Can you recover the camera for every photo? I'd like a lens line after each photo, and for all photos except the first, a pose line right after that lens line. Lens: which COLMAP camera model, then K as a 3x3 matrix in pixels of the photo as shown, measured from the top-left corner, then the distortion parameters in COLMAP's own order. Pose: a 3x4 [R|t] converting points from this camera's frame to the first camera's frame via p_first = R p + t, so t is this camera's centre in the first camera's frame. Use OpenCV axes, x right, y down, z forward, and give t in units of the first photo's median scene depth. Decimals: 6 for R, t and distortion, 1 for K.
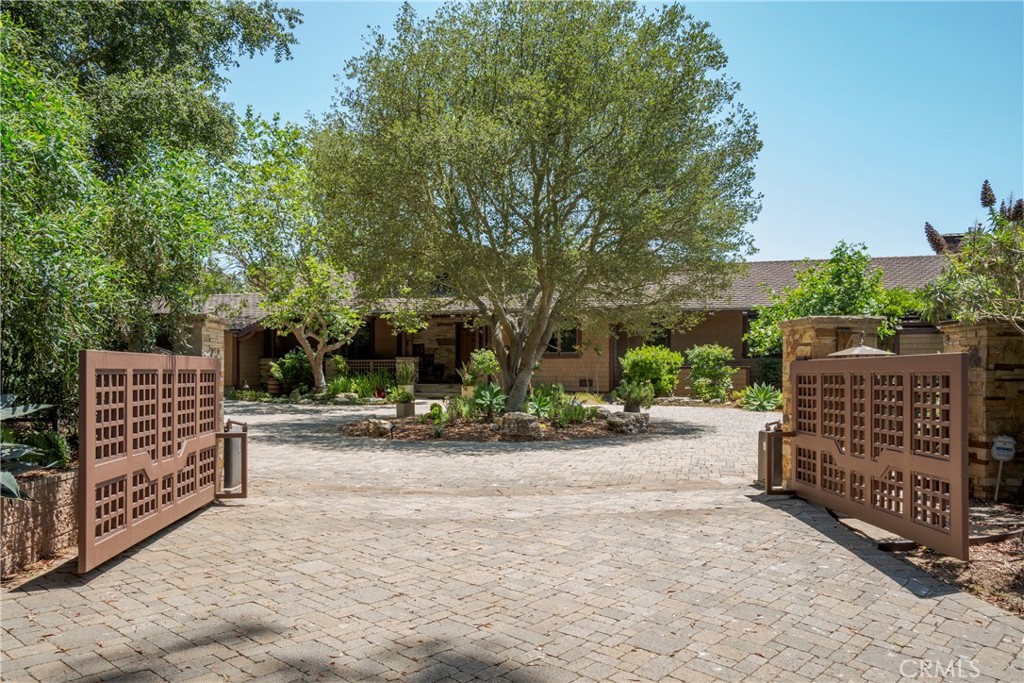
lens RADIAL K [[795.4, 0, 513.8], [0, 795.4, 339.2], [0, 0, 1]] dist [0.062495, 0.000578]
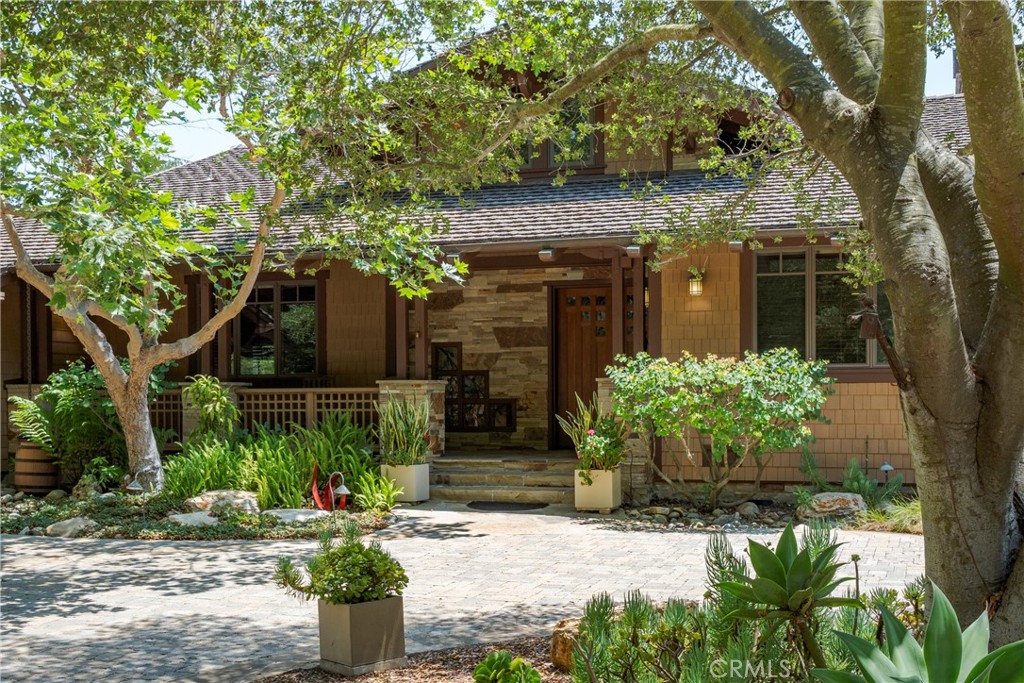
lens RADIAL K [[1237.0, 0, 511.5], [0, 1237.0, 343.0], [0, 0, 1]] dist [-0.021326, 0.000000]
pose [[0.996737, -0.006951, -0.080416, -0.051840], [0.006639, 0.999969, -0.004146, 0.009884], [0.080442, 0.003598, 0.996753, 0.512828]]
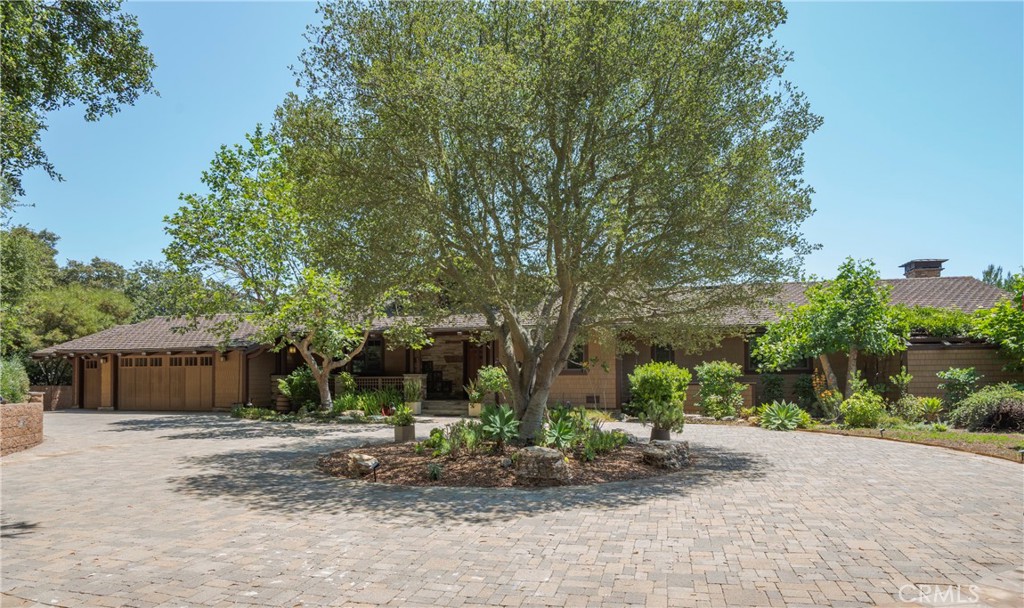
lens RADIAL K [[627.7, 0, 509.0], [0, 627.7, 340.4], [0, 0, 1]] dist [-0.002418, 0.001008]
pose [[0.999977, -0.001703, -0.006520, -0.010546], [0.001511, 0.999568, -0.029348, 0.003860], [0.006567, 0.029337, 0.999548, 0.223678]]
